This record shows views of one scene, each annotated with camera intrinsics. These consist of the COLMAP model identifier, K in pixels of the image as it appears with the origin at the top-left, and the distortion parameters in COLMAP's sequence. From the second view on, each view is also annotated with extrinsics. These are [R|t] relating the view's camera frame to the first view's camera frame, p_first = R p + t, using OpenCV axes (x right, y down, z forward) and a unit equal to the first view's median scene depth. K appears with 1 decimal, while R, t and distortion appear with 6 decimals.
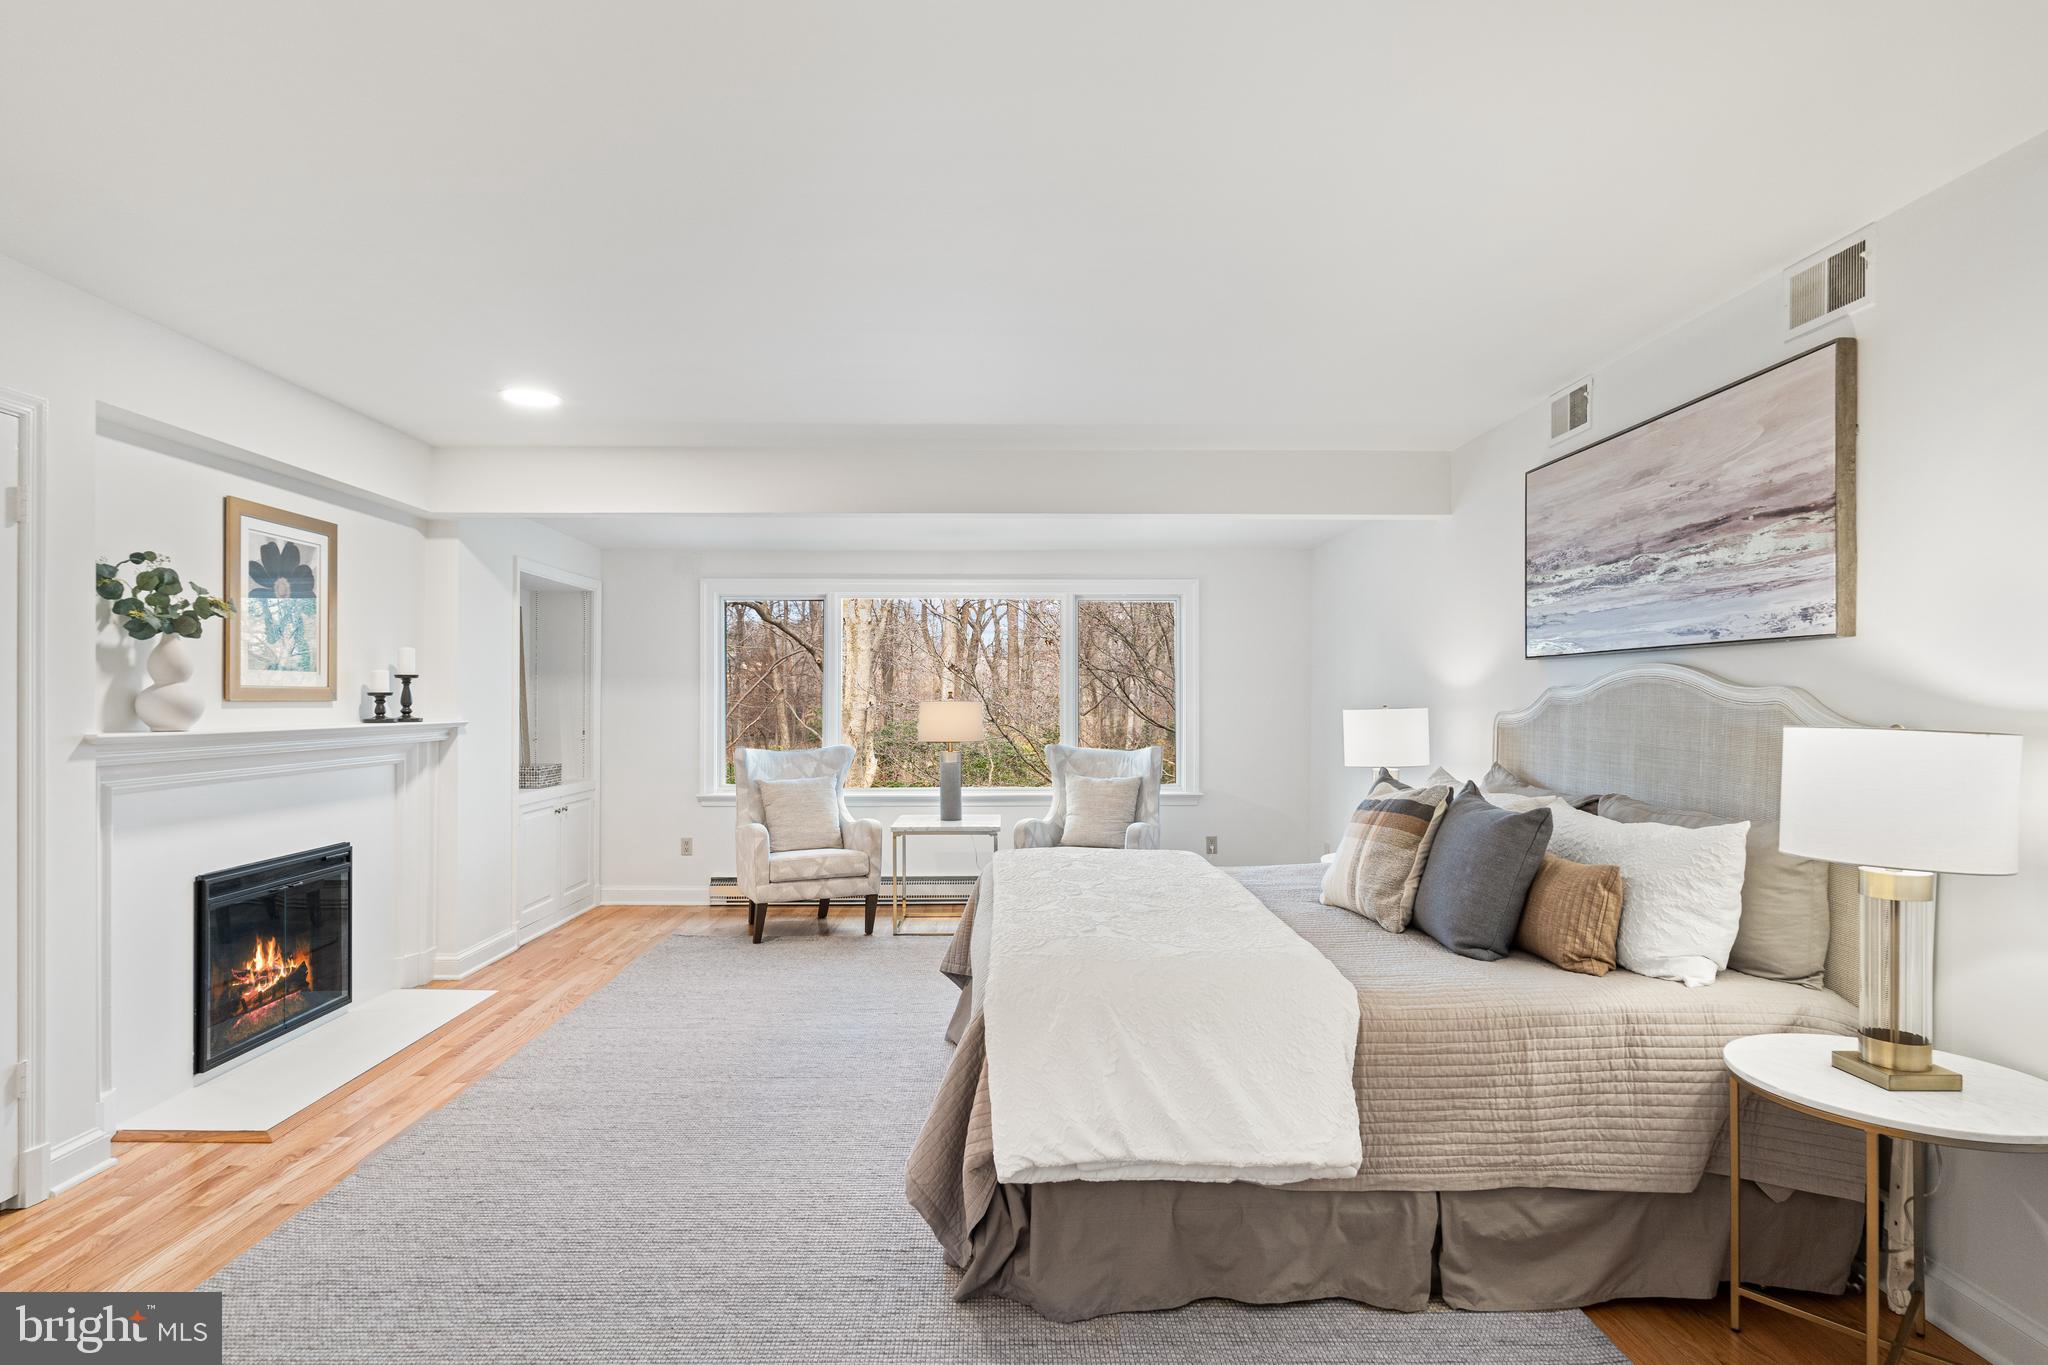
lens RADIAL K [[1105.6, 0, 1017.5], [0, 1105.6, 698.2], [0, 0, 1]] dist [0.001866, 0.002208]
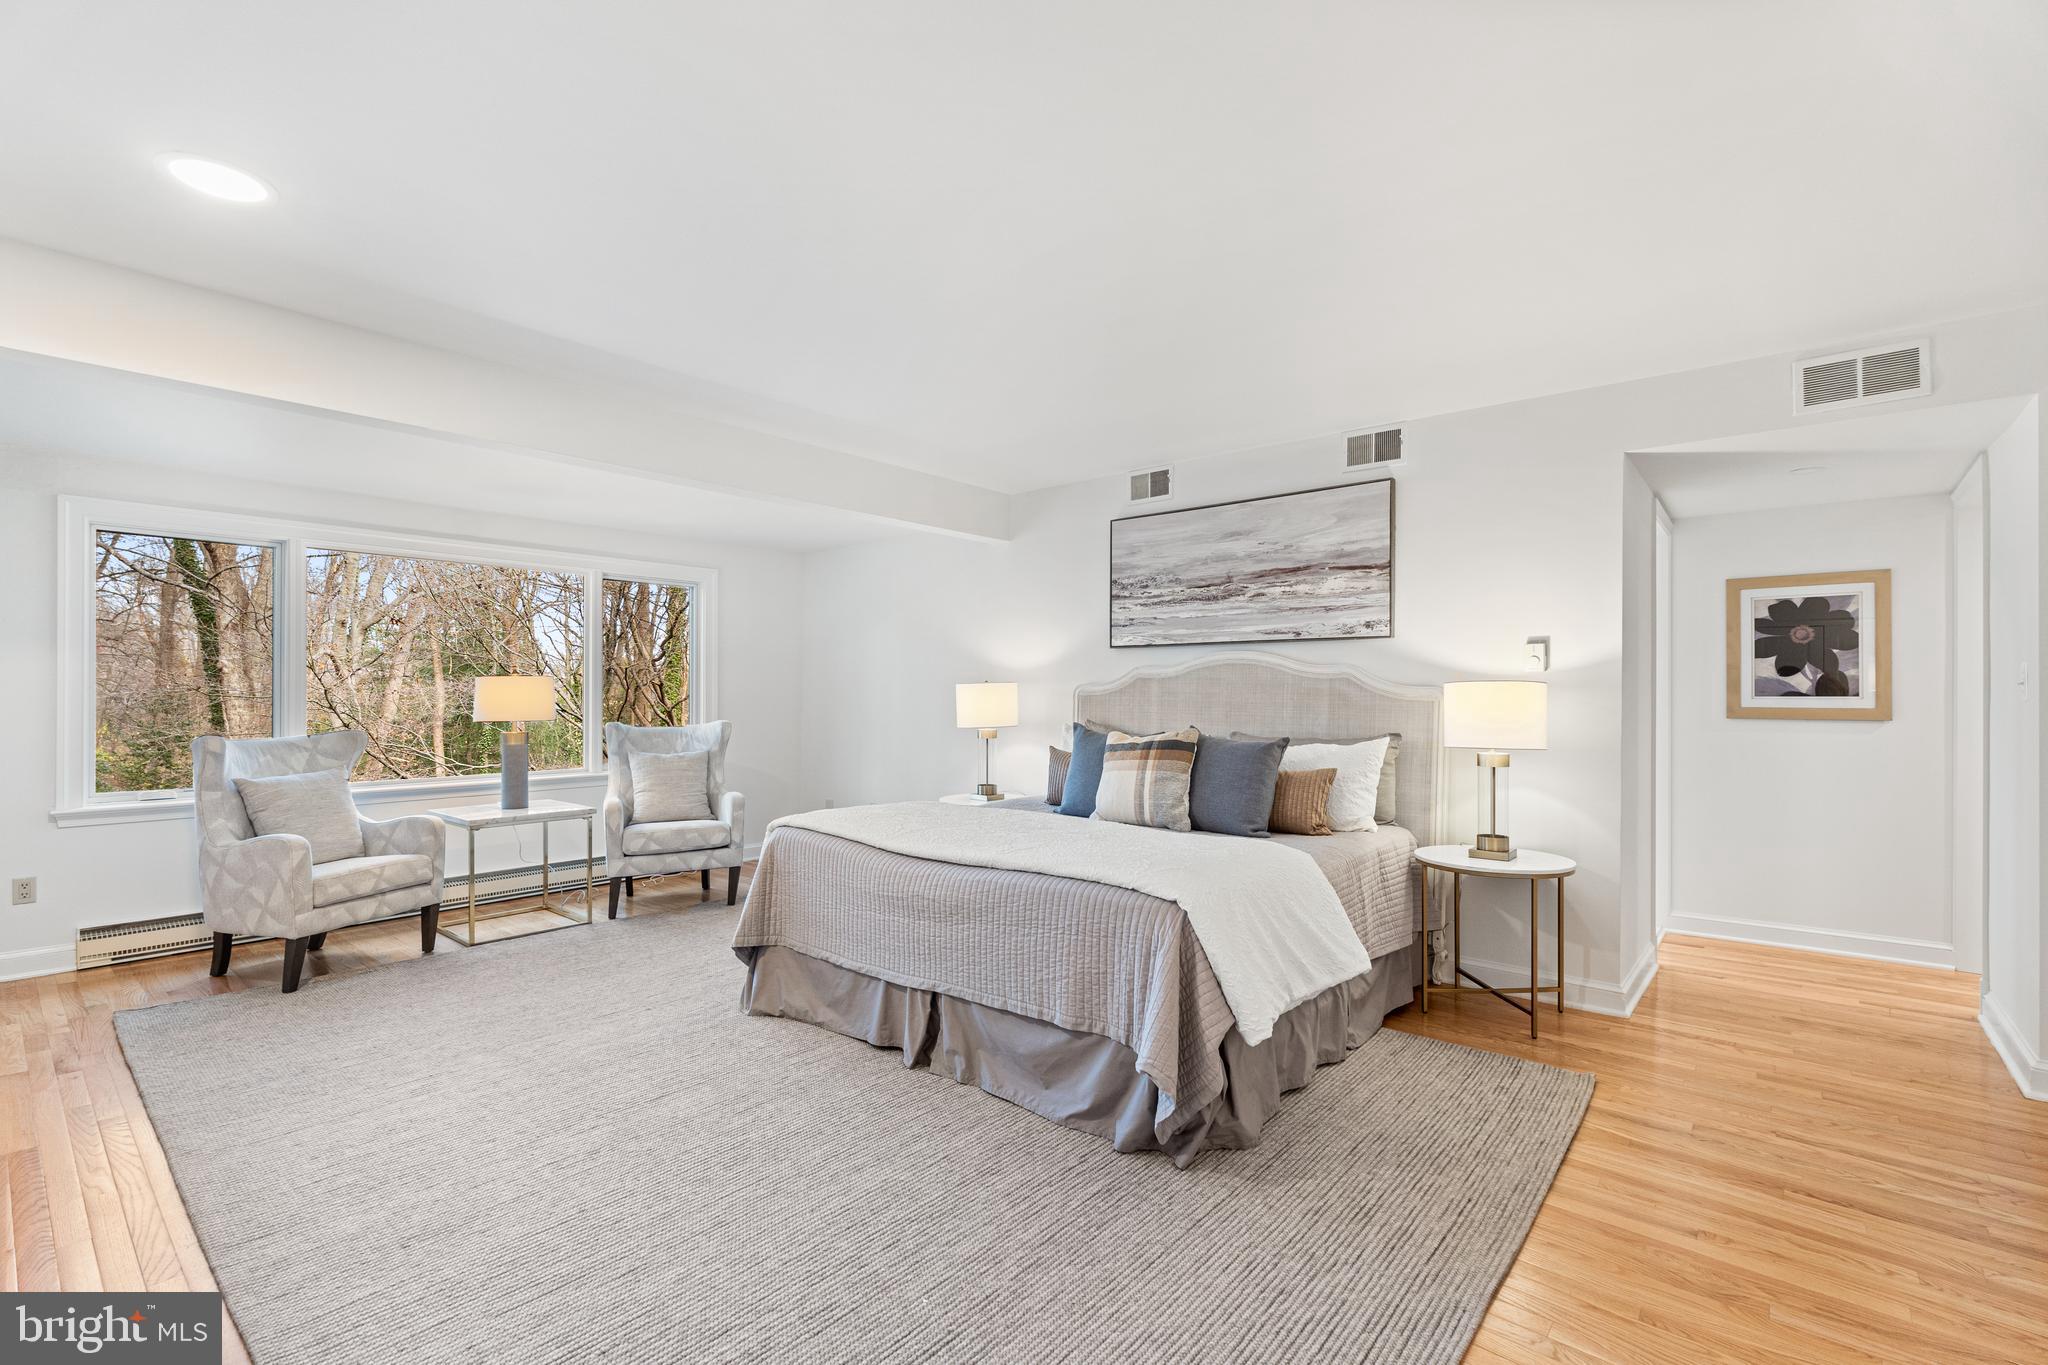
lens RADIAL K [[914.6, 0, 1039.5], [0, 914.6, 695.8], [0, 0, 1]] dist [-0.000076, 0.000900]
pose [[0.651054, -0.002520, 0.759027, -0.587057], [-0.000070, 0.999994, 0.003380, 0.027045], [-0.759031, -0.002254, 0.651050, 0.321308]]
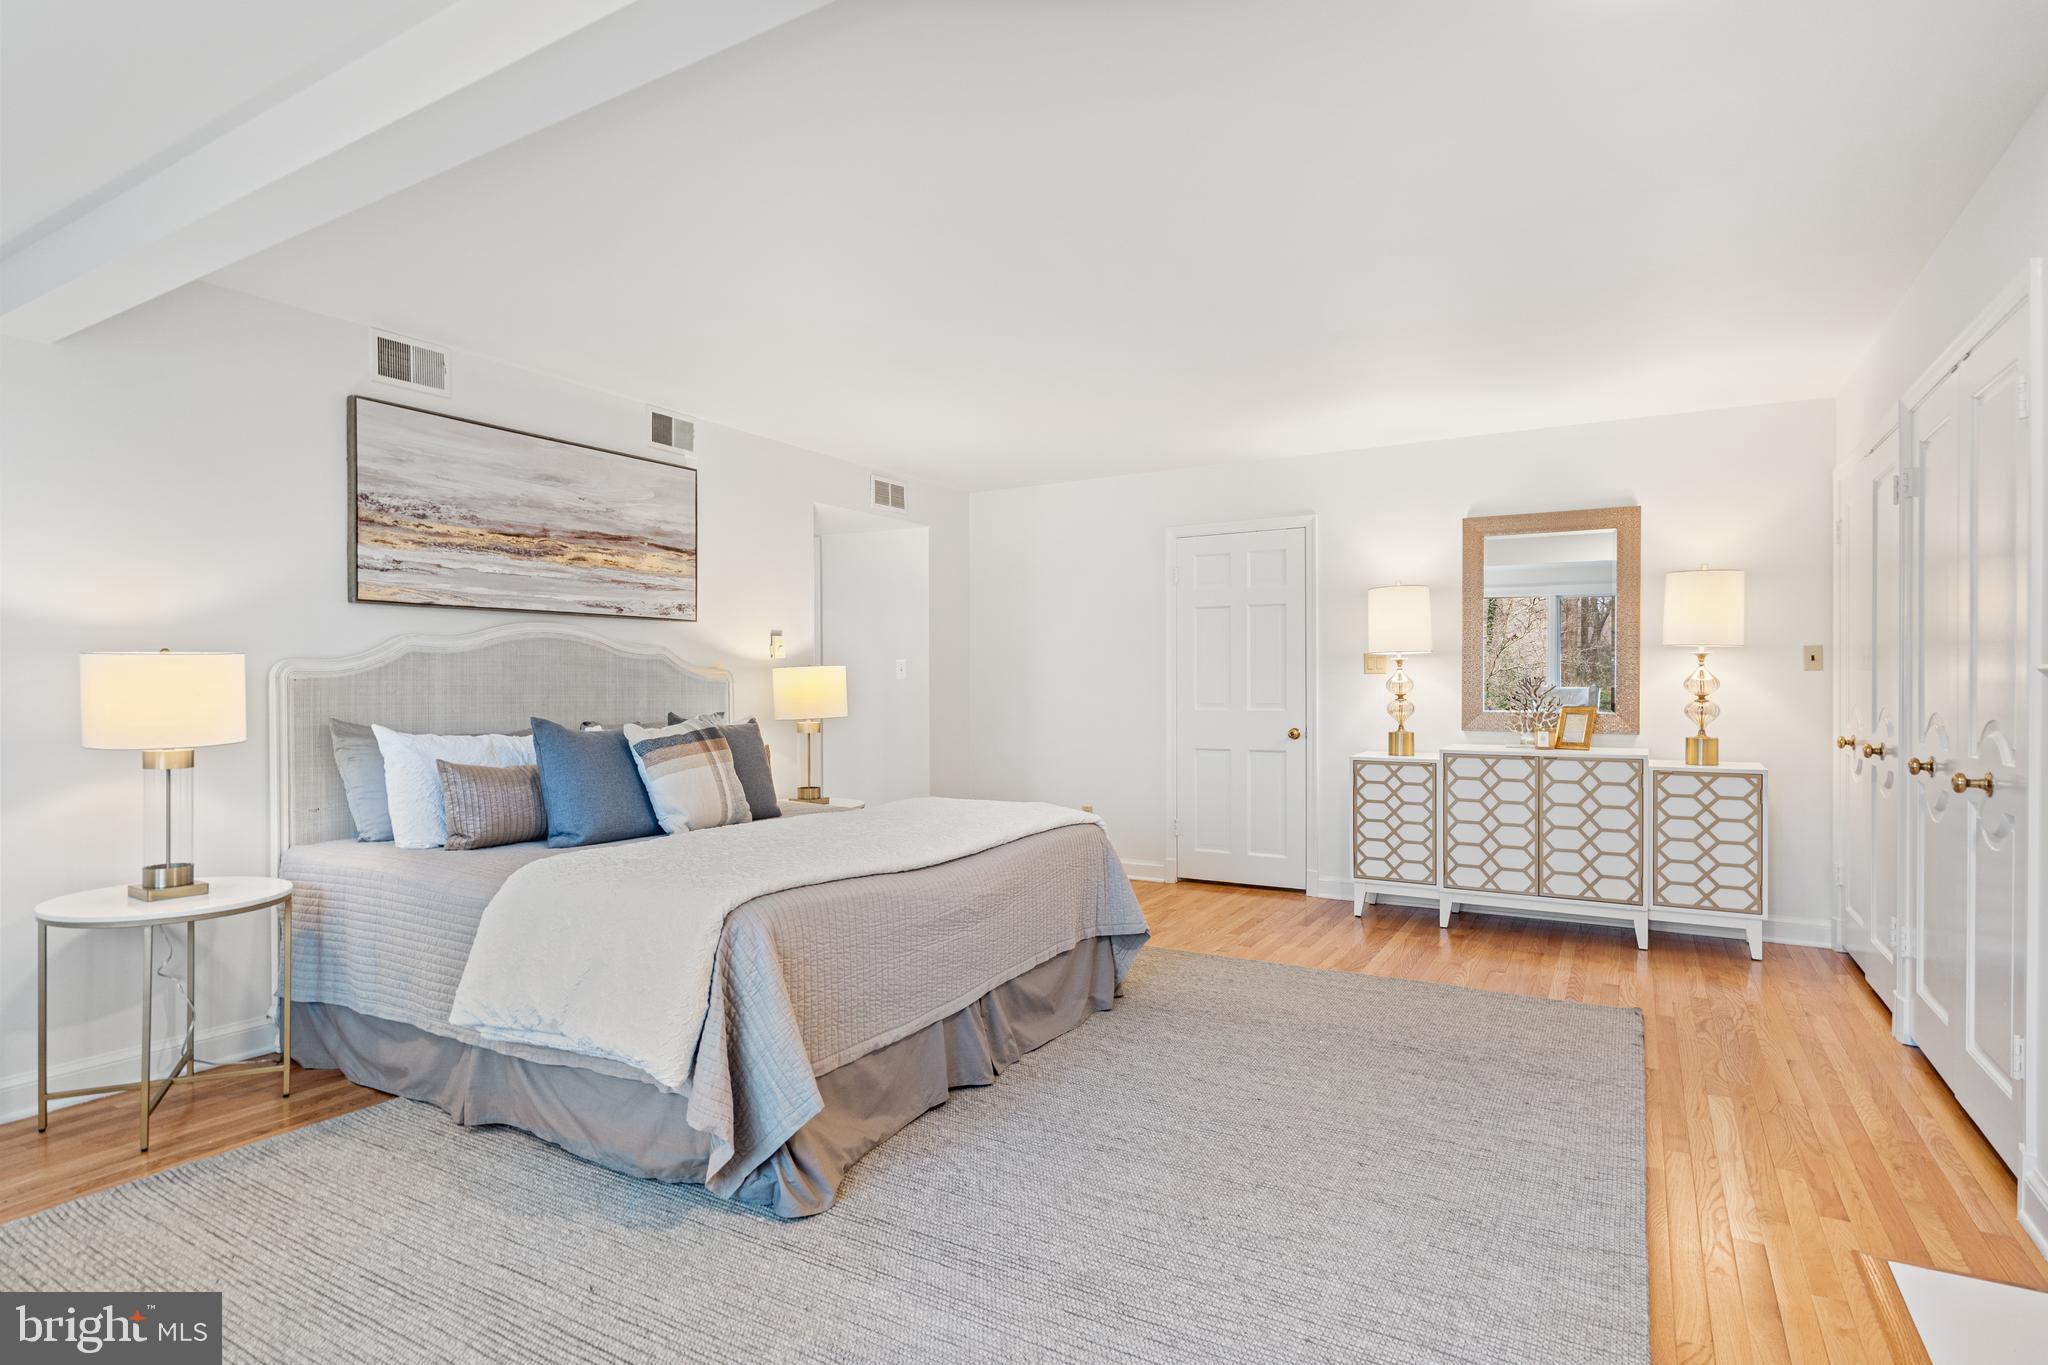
lens RADIAL K [[1031.3, 0, 1024.0], [0, 1031.3, 682.5], [0, 0, 1]] dist [-0.001641, -0.000704]
pose [[-0.854492, 0.000615, 0.519465, -0.501093], [0.003518, 0.999983, 0.004602, 0.032258], [-0.519453, 0.005760, -0.854480, 1.622649]]
